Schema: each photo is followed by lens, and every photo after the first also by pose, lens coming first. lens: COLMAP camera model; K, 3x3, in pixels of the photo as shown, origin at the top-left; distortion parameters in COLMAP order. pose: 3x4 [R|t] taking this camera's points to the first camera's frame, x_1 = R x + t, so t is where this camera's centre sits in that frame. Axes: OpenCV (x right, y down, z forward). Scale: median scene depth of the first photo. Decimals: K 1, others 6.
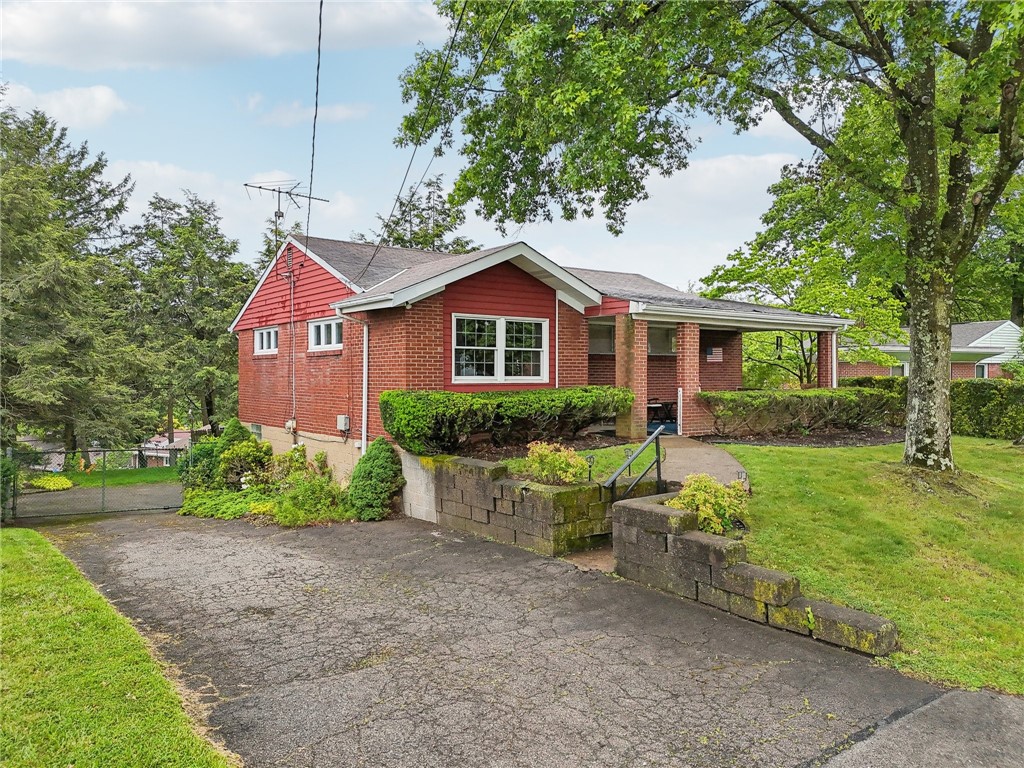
lens RADIAL K [[733.8, 0, 512.0], [0, 733.8, 384.0], [0, 0, 1]] dist [0.079761, 0.000634]
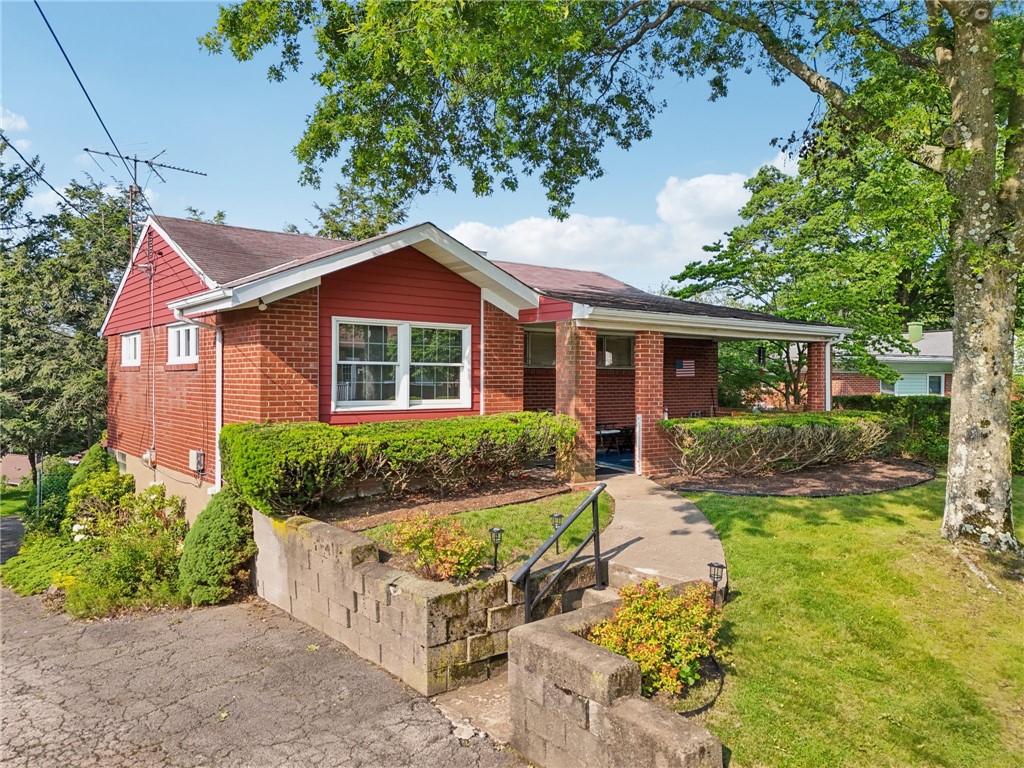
lens RADIAL K [[717.1, 0, 512.0], [0, 717.1, 384.0], [0, 0, 1]] dist [0.073992, -0.003897]
pose [[0.999738, 0.003969, 0.022537, 0.077359], [-0.003999, 0.999991, 0.001317, -0.027625], [-0.022532, -0.001407, 0.999745, 0.242572]]
